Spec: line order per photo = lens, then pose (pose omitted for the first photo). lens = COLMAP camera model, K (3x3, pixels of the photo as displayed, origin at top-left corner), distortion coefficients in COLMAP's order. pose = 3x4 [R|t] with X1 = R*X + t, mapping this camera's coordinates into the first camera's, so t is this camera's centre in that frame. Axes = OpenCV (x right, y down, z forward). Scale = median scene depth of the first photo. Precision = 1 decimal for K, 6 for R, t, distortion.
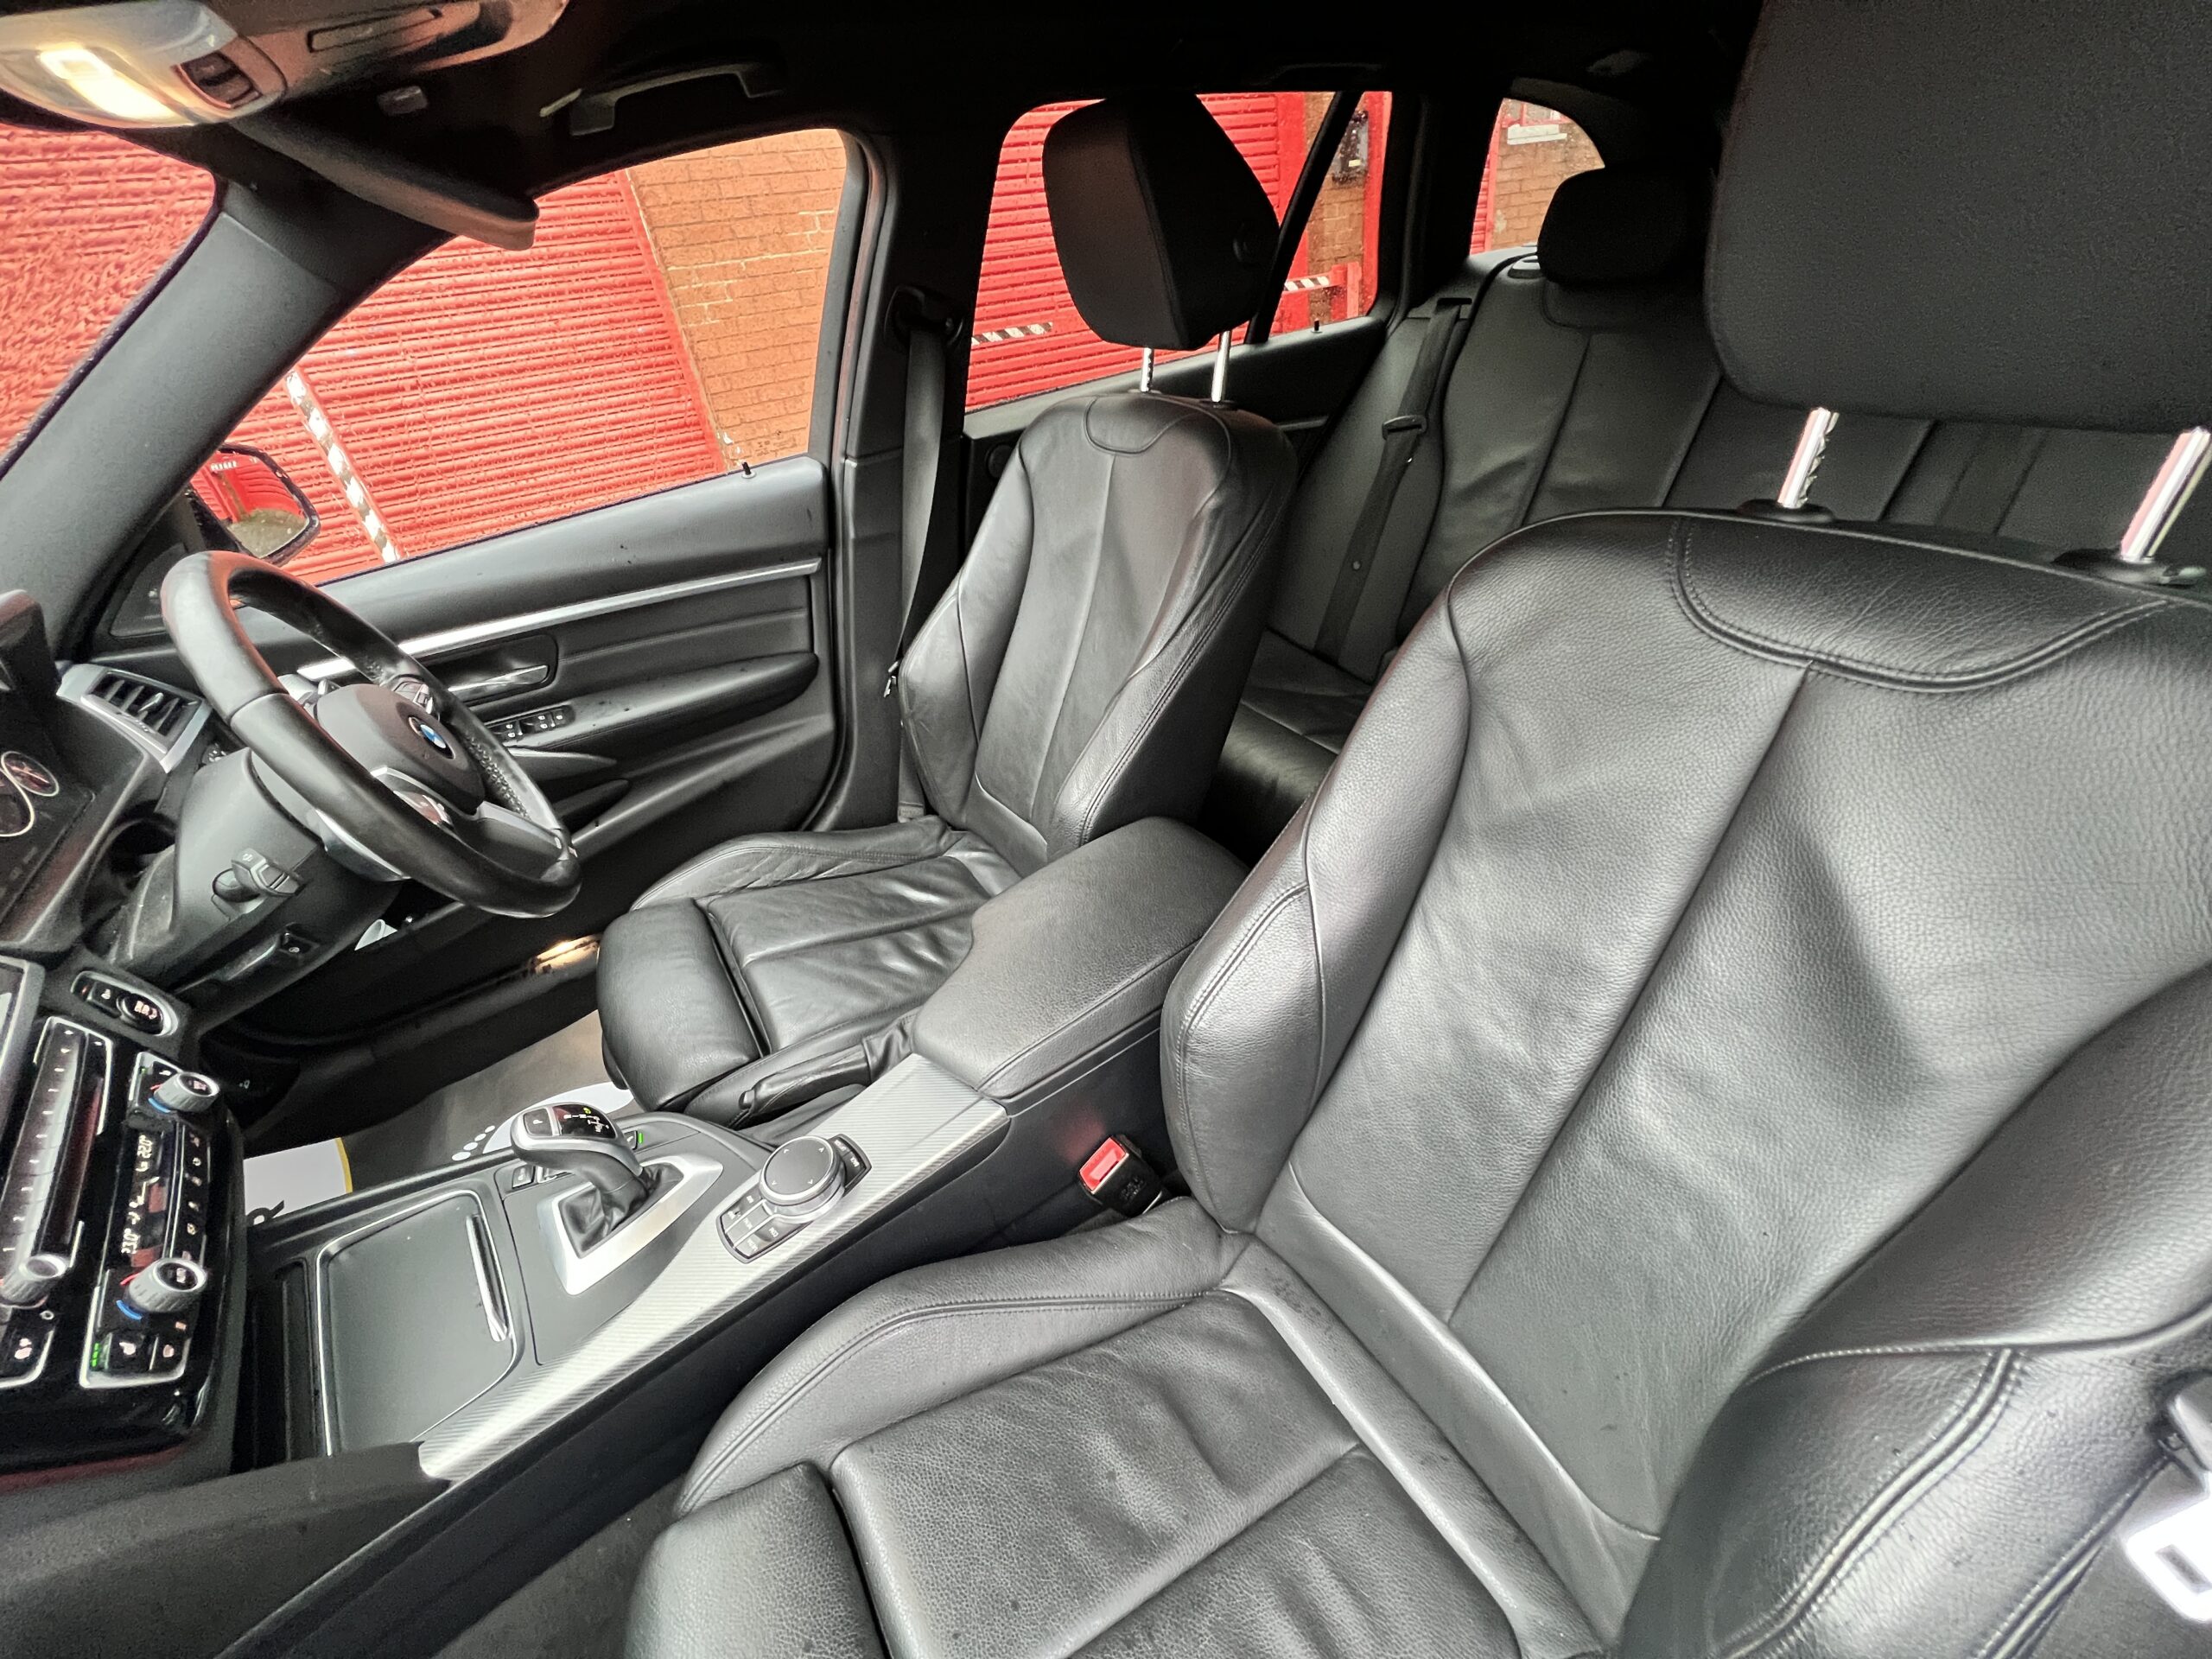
lens RADIAL K [[887.3, 0, 1106.0], [0, 887.3, 829.5], [0, 0, 1]] dist [0.000722, 0.000213]
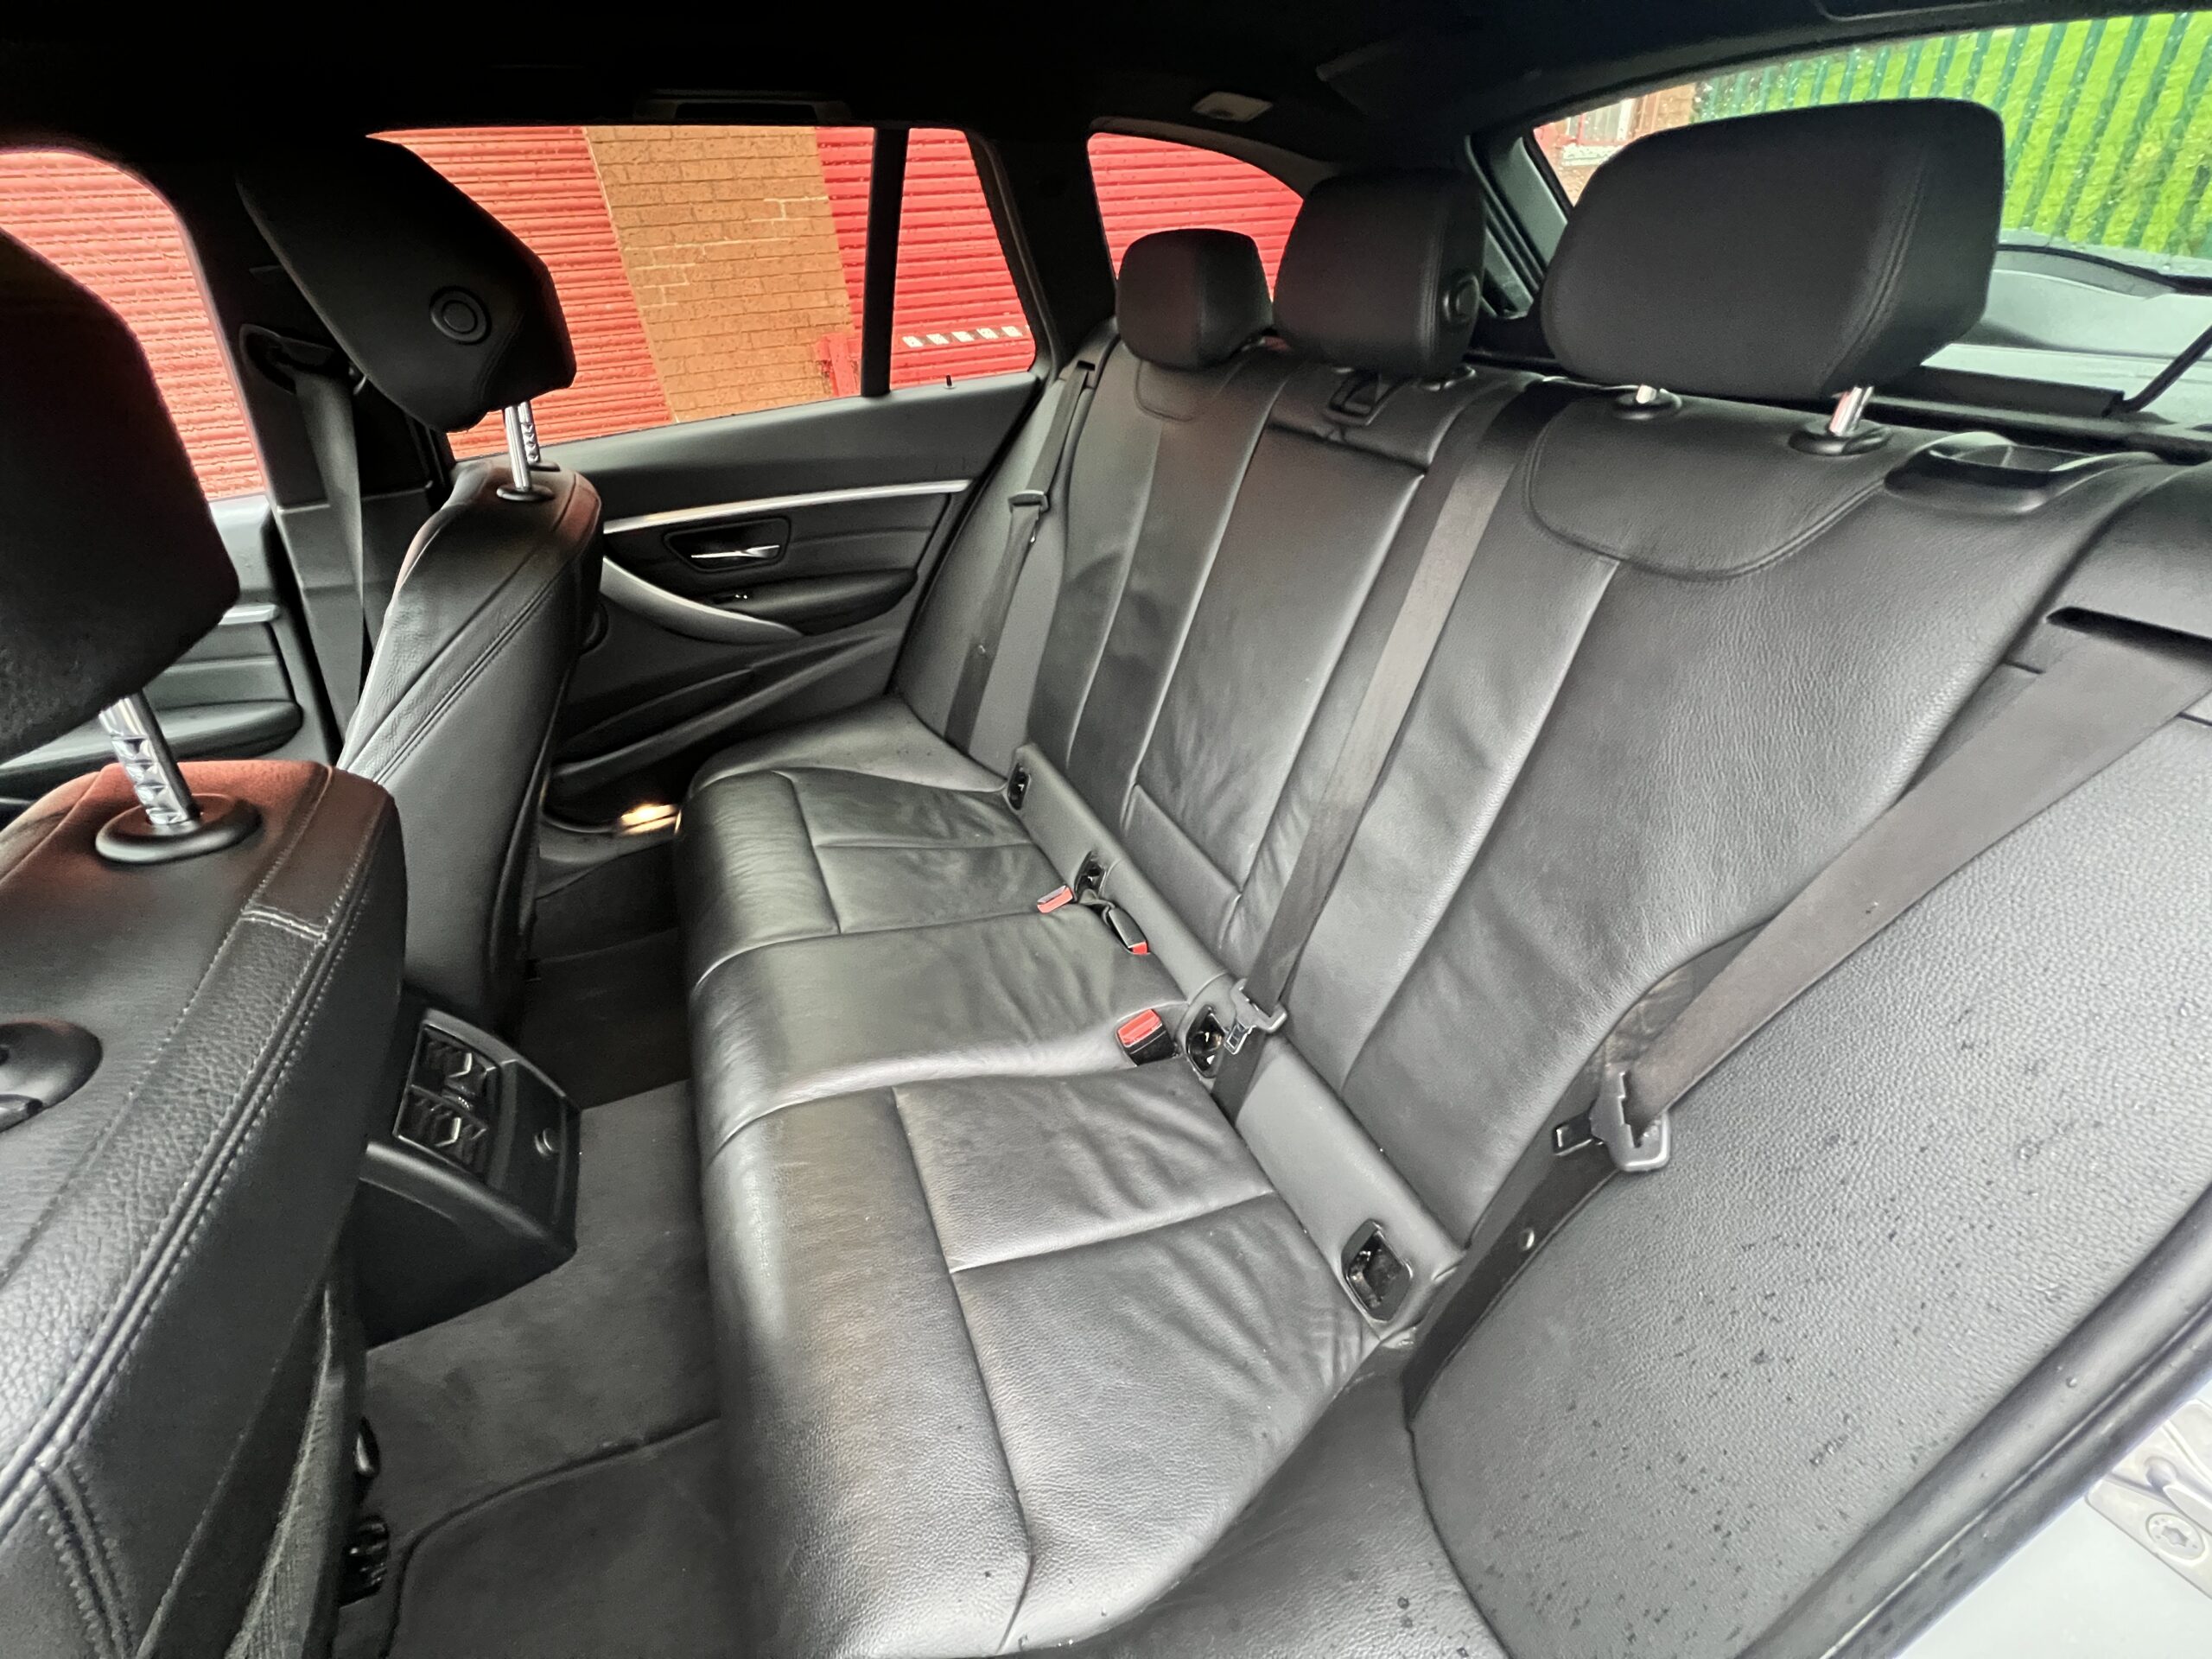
lens RADIAL K [[887.3, 0, 1106.0], [0, 887.3, 829.5], [0, 0, 1]] dist [0.000722, 0.000213]
pose [[0.991856, 0.107324, -0.068585, 0.487157], [-0.106879, 0.994220, 0.010125, -0.137845], [0.069275, -0.002713, 0.997594, 0.111488]]
